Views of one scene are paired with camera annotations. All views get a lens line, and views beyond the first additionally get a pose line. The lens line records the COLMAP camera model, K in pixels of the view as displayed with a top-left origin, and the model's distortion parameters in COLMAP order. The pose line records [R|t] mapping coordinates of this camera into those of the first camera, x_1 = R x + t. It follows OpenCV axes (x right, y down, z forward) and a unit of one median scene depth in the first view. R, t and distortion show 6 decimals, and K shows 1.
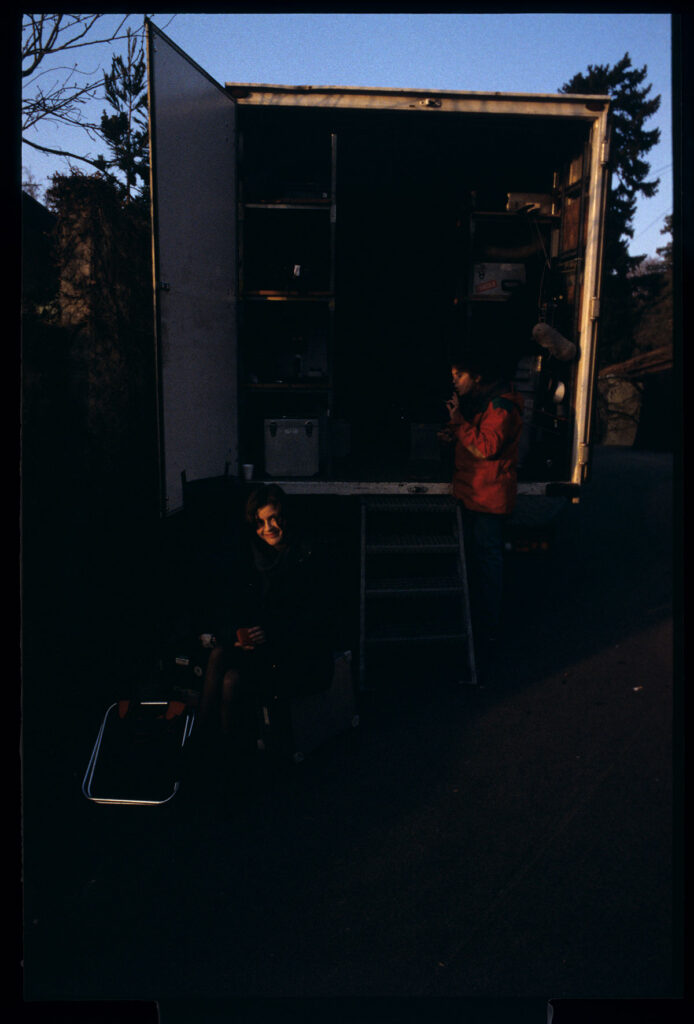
lens RADIAL K [[771.5, 0, 352.0], [0, 771.5, 497.7], [0, 0, 1]] dist [-0.036620, 0.001241]
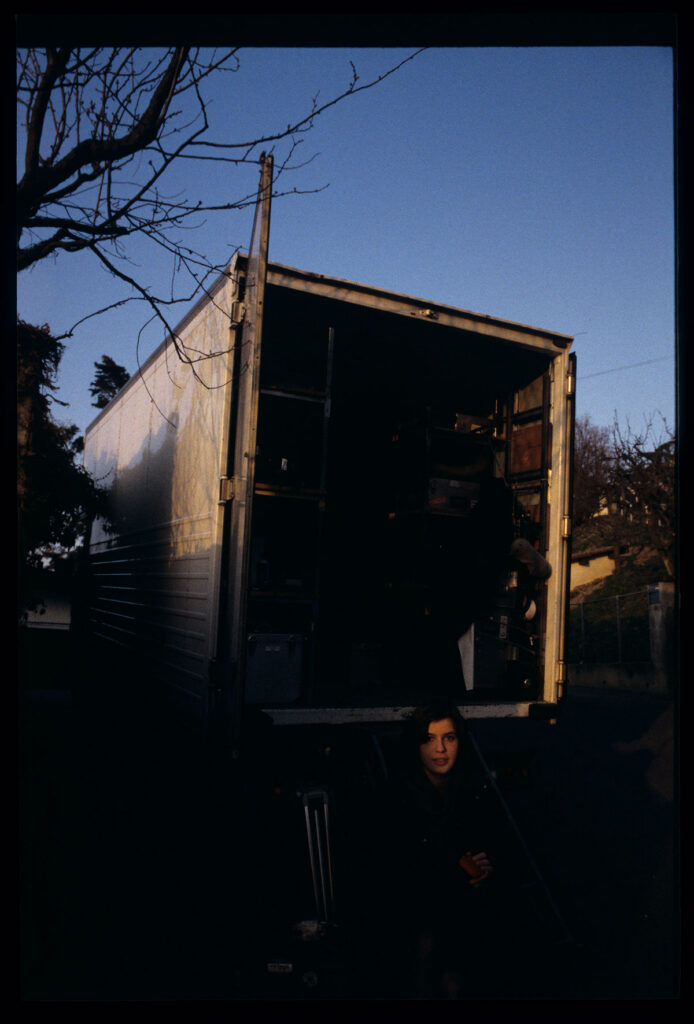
lens RADIAL K [[772.9, 0, 345.2], [0, 772.9, 545.0], [0, 0, 1]] dist [-0.041627, -0.000144]
pose [[0.919647, 0.055352, 0.388825, -0.342637], [0.040037, 0.971648, -0.233017, 0.002971], [-0.390699, 0.229861, 0.891358, 0.203609]]
